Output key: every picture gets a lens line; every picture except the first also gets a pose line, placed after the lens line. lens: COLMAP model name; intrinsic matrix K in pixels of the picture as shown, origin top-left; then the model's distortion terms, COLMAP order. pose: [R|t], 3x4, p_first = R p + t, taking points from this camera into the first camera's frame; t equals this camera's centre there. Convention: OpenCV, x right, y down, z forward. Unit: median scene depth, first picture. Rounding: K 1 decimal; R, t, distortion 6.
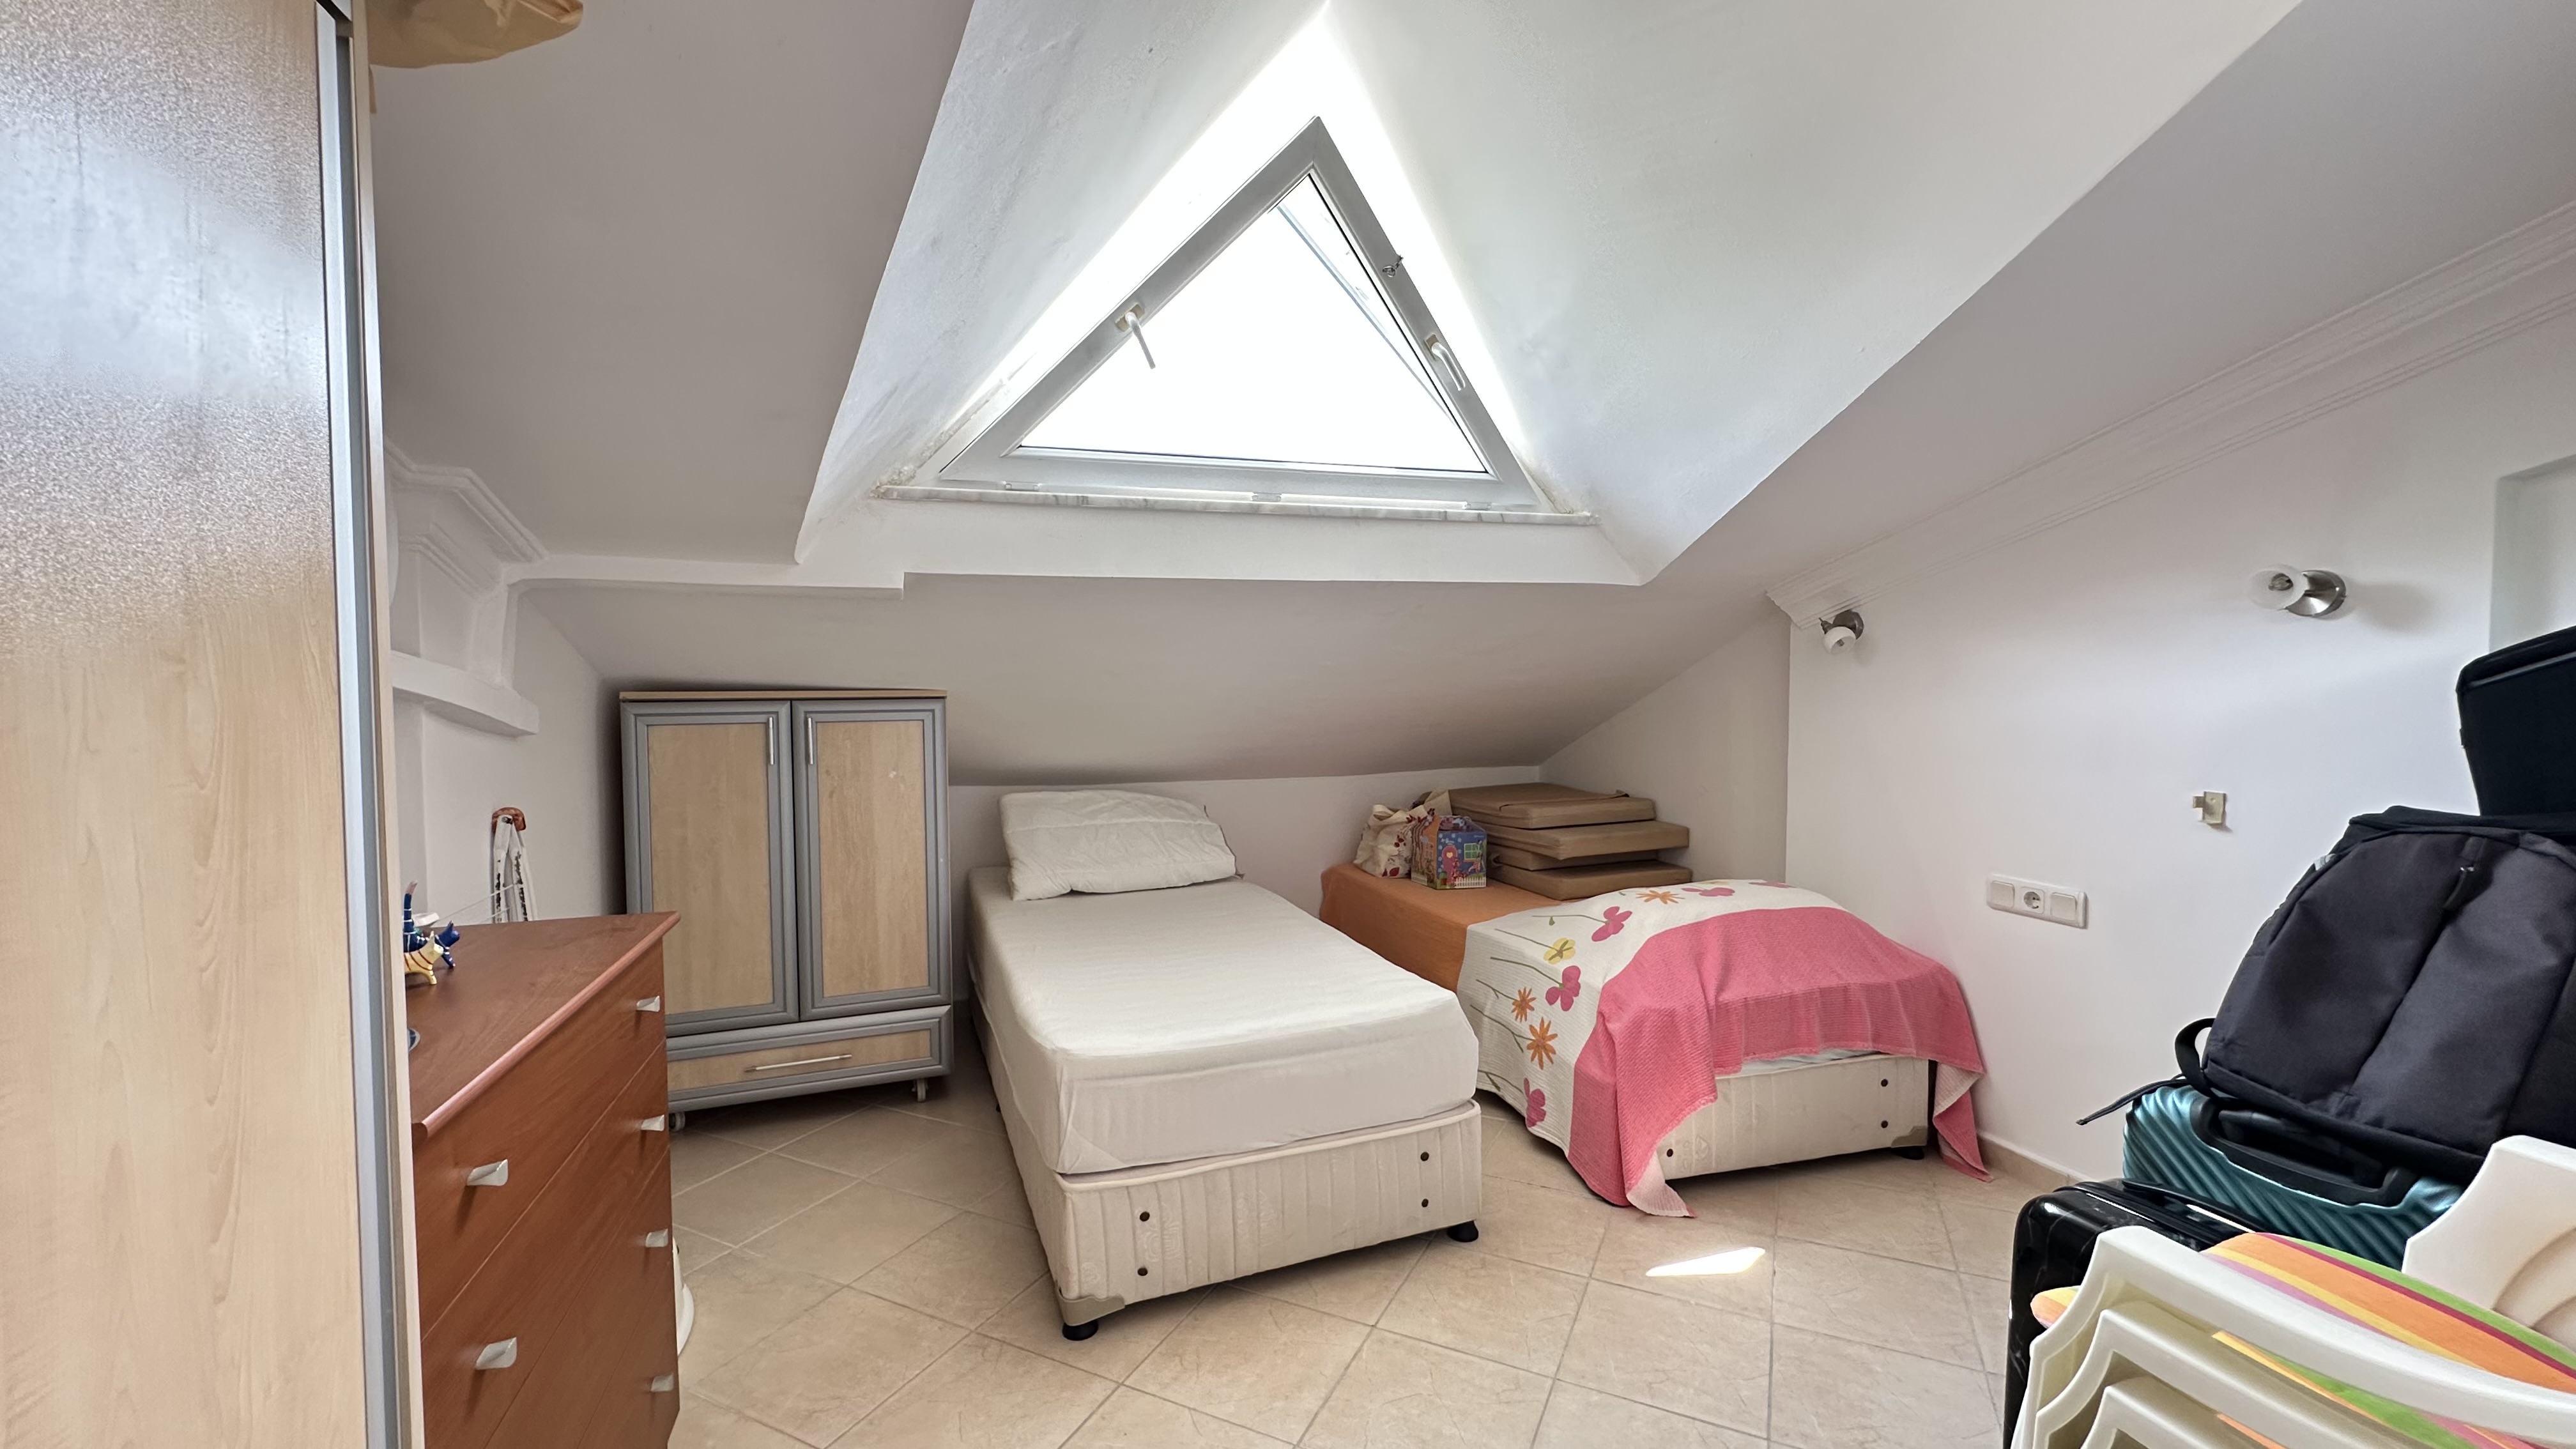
lens RADIAL K [[1025.9, 0, 1281.9], [0, 1025.9, 727.7], [0, 0, 1]] dist [-0.002966, 0.001515]
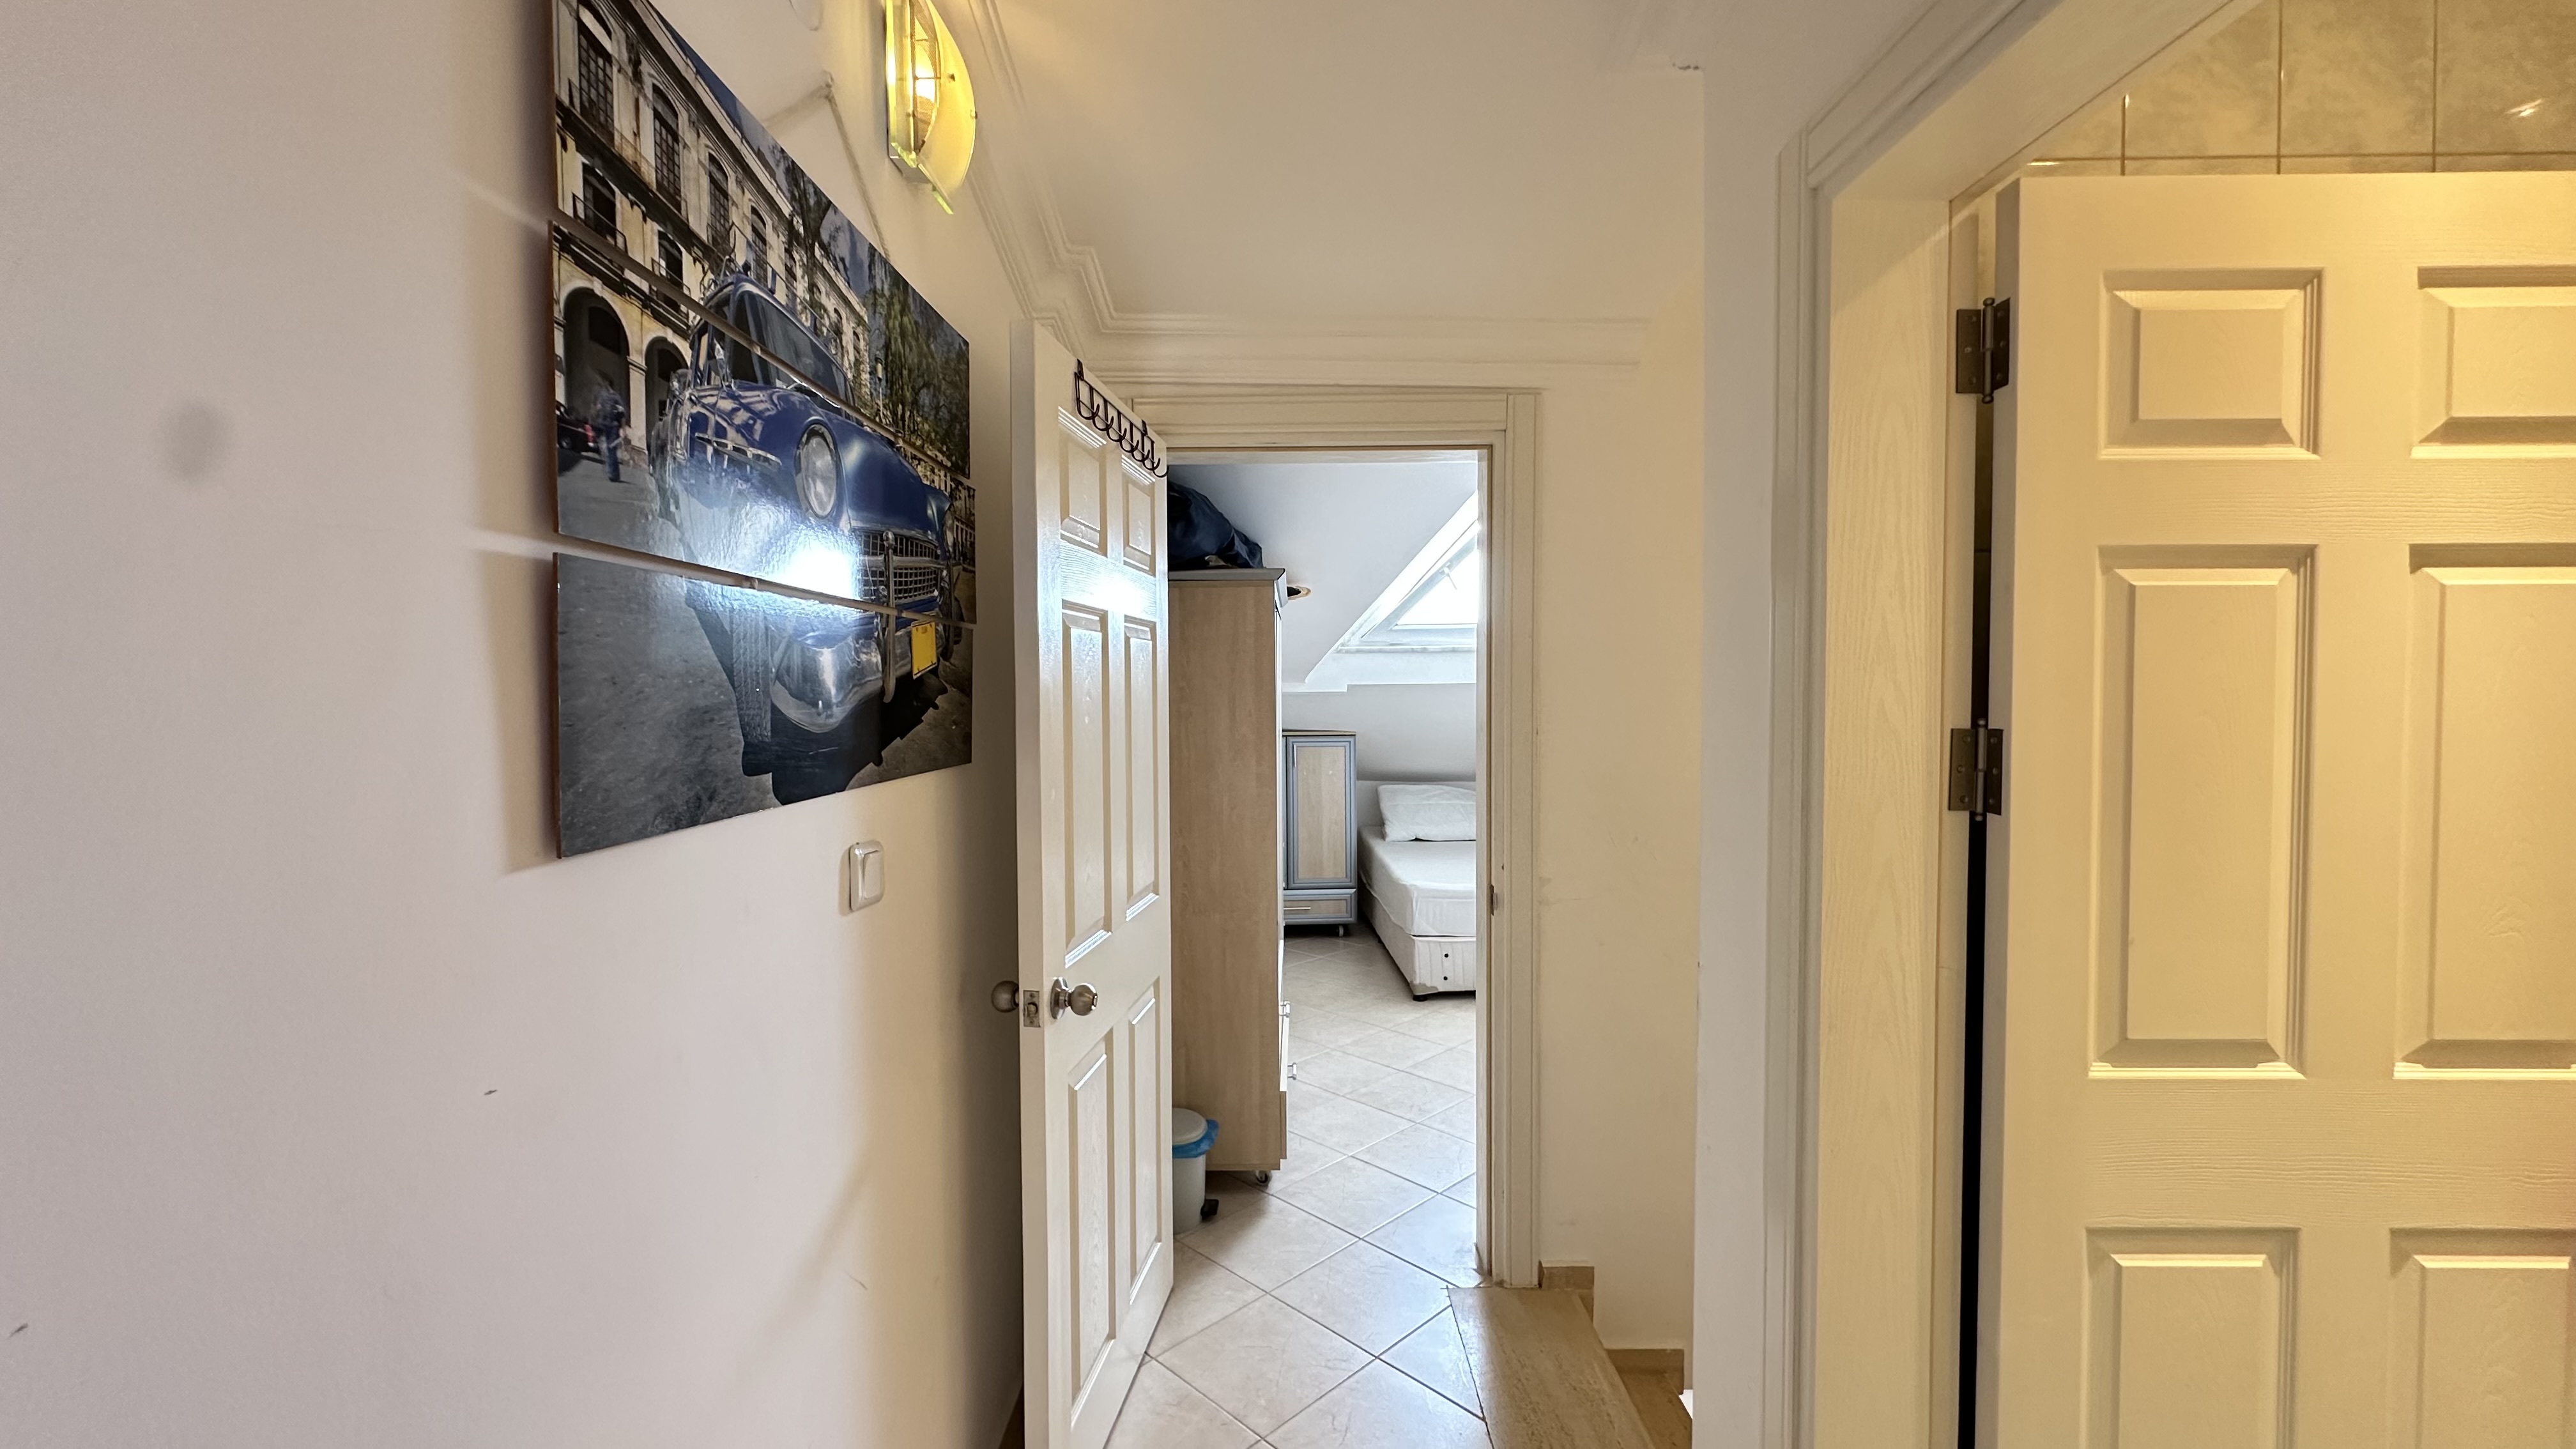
lens RADIAL K [[1025.9, 0, 1277.7], [0, 1025.9, 720.0], [0, 0, 1]] dist [-0.002966, 0.001515]
pose [[0.945692, 0.007428, -0.324980, 0.182733], [-0.011458, 0.999879, -0.010490, -0.037367], [0.324863, 0.013644, 0.945663, -0.960413]]
